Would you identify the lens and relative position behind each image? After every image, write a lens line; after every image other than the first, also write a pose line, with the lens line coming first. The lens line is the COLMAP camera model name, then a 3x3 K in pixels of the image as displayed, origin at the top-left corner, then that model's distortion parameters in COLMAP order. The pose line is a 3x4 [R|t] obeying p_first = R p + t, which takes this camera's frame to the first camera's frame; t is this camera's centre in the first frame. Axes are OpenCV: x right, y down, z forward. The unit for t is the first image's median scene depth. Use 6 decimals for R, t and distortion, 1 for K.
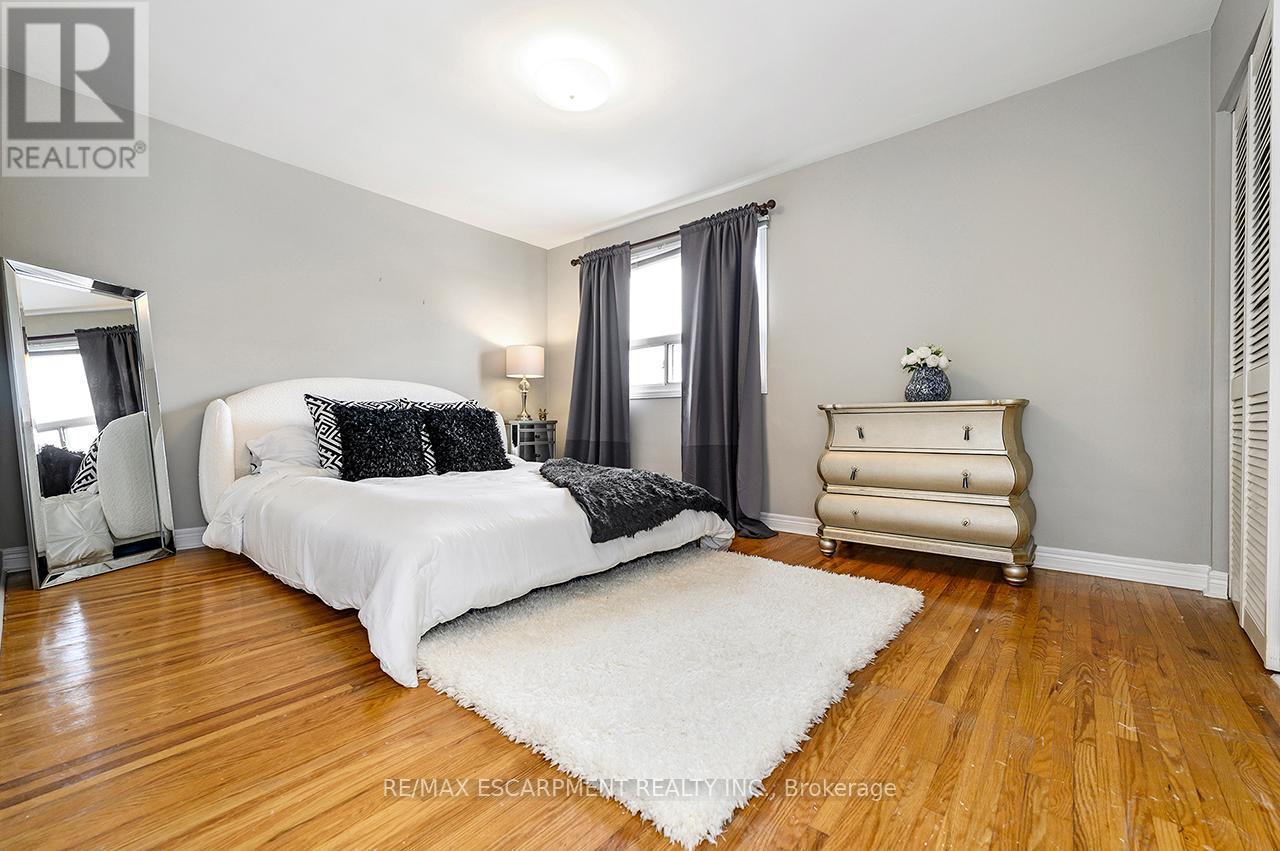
lens RADIAL K [[511.2, 0, 638.2], [0, 511.2, 427.0], [0, 0, 1]] dist [-0.002737, -0.000168]
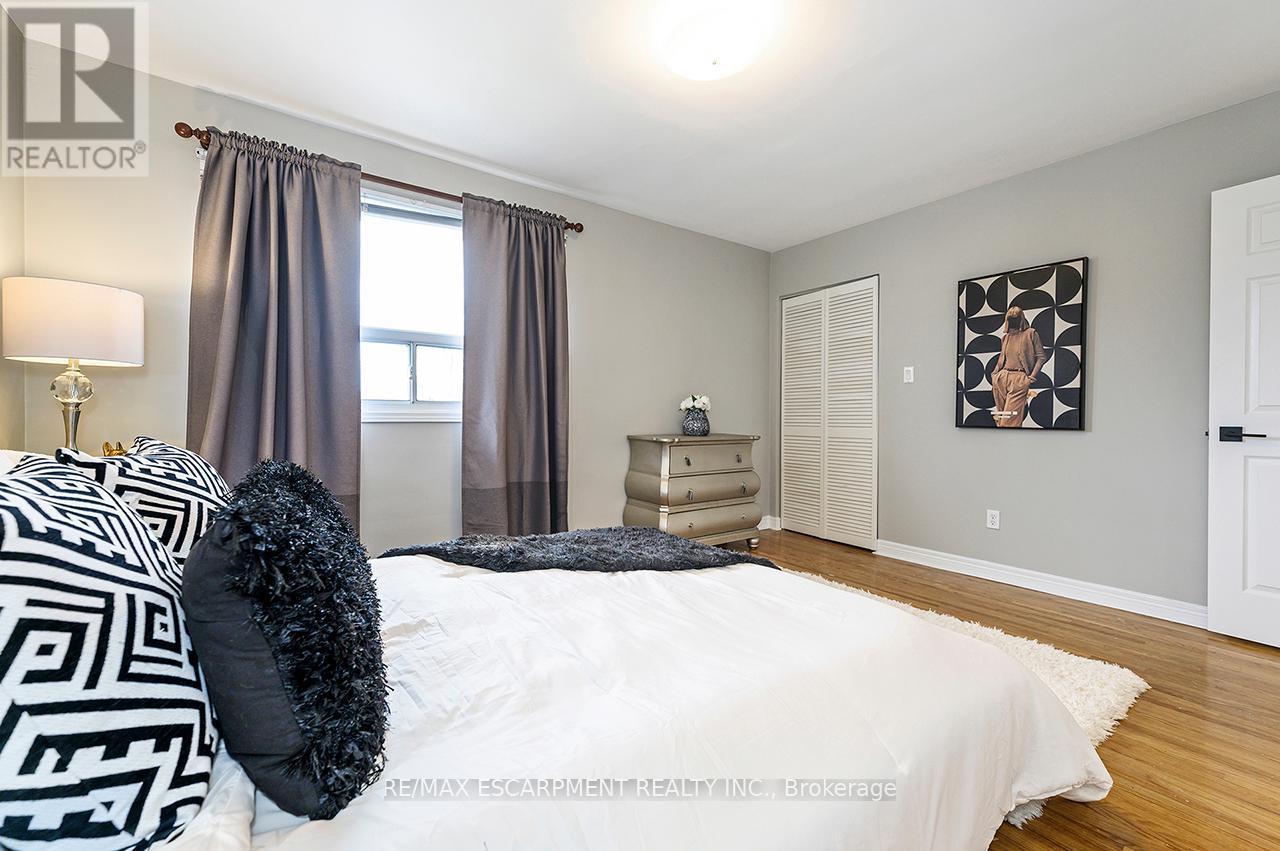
lens RADIAL K [[511.2, 0, 637.9], [0, 511.2, 421.8], [0, 0, 1]] dist [-0.002737, -0.000168]
pose [[0.263187, -0.005992, 0.964726, -0.563285], [-0.001073, 0.999978, 0.006504, -0.064267], [-0.964744, -0.002747, 0.263175, 0.556914]]
